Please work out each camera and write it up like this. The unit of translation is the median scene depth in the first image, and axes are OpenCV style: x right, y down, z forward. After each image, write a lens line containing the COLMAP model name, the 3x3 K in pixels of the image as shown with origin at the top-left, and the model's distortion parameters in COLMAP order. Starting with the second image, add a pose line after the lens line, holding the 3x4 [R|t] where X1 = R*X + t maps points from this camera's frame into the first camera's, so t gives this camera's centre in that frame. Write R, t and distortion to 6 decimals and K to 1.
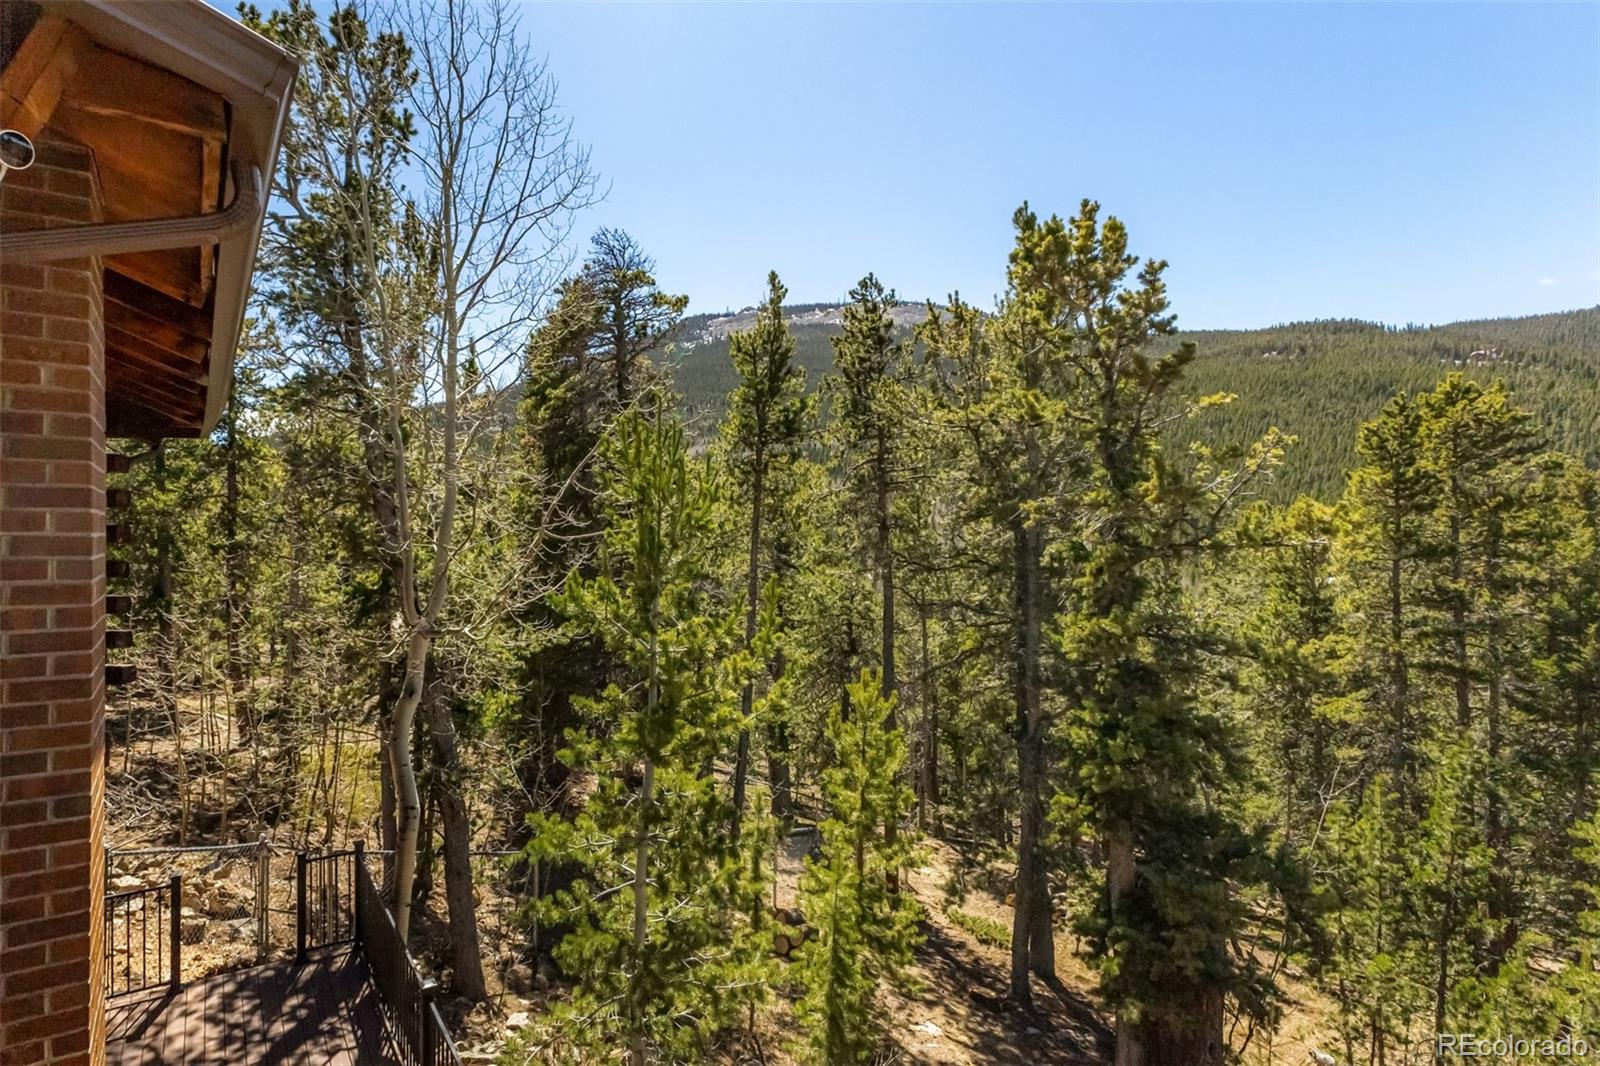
lens RADIAL K [[847.7, 0, 680.9], [0, 847.7, 548.8], [0, 0, 1]] dist [0.030763, -0.010377]
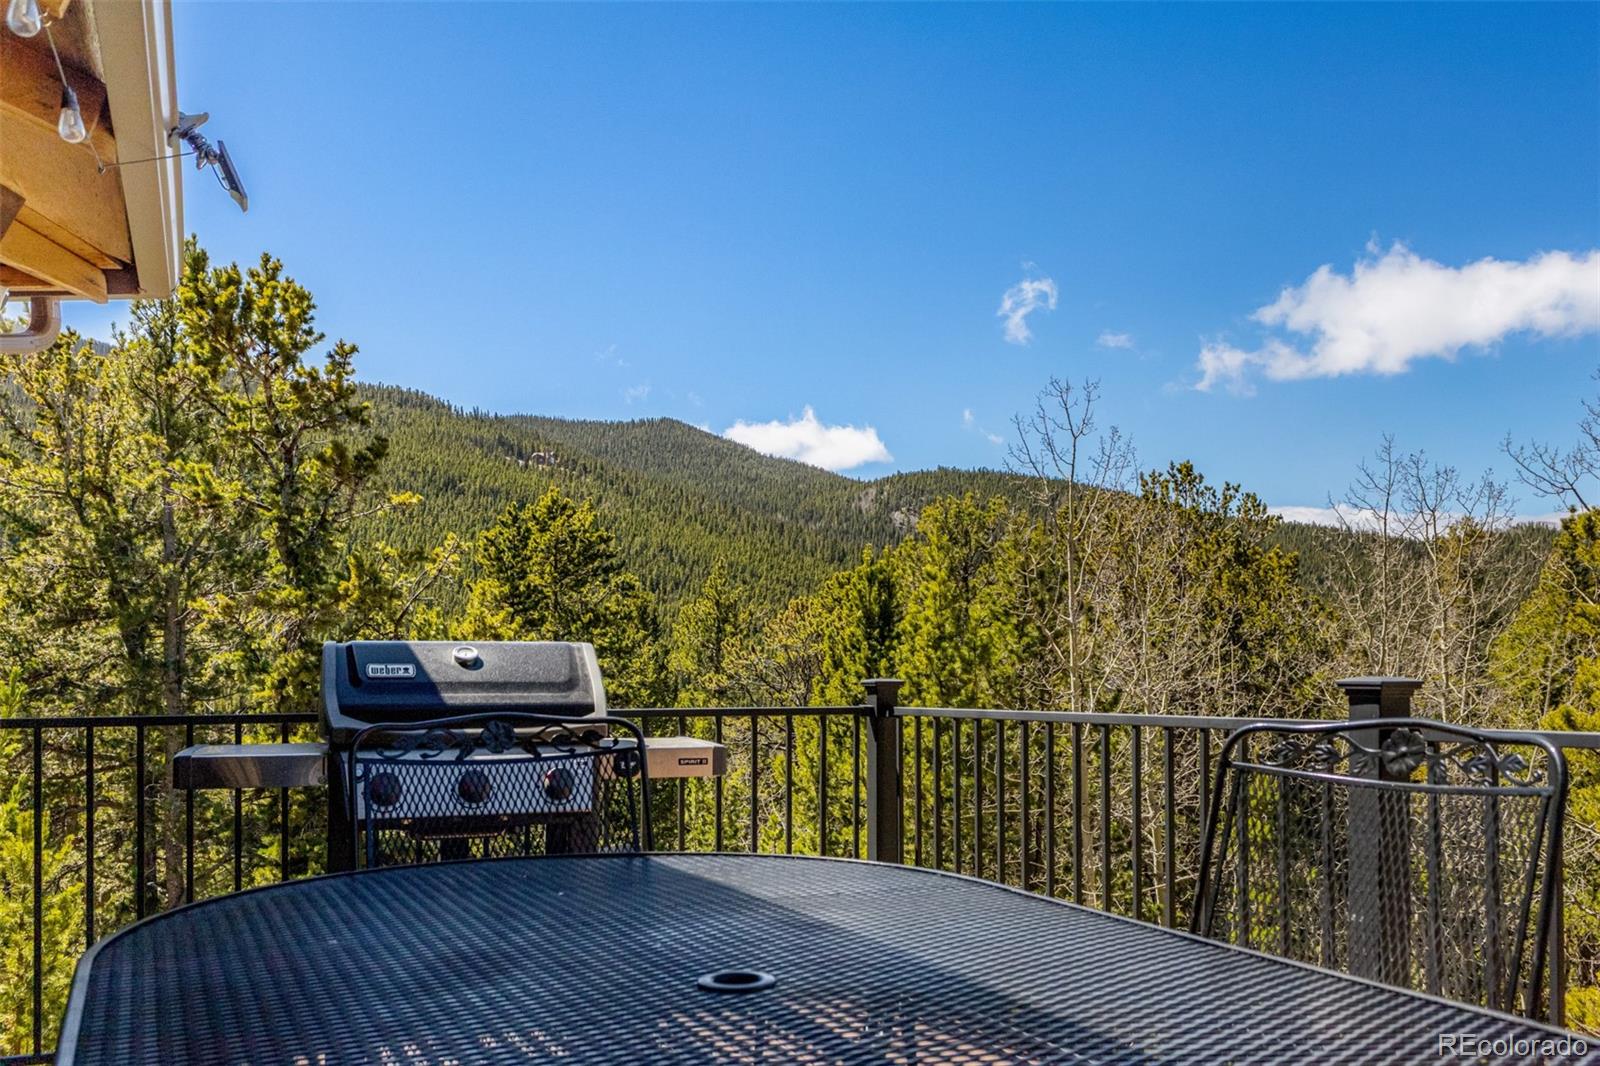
lens RADIAL K [[1338.8, 0, 752.5], [0, 1338.8, 632.0], [0, 0, 1]] dist [0.058138, -0.018866]
pose [[0.621614, 0.014950, 0.783181, -0.230264], [0.017726, 0.999293, -0.033145, 0.022941], [-0.783123, 0.034486, 0.620910, -0.176214]]
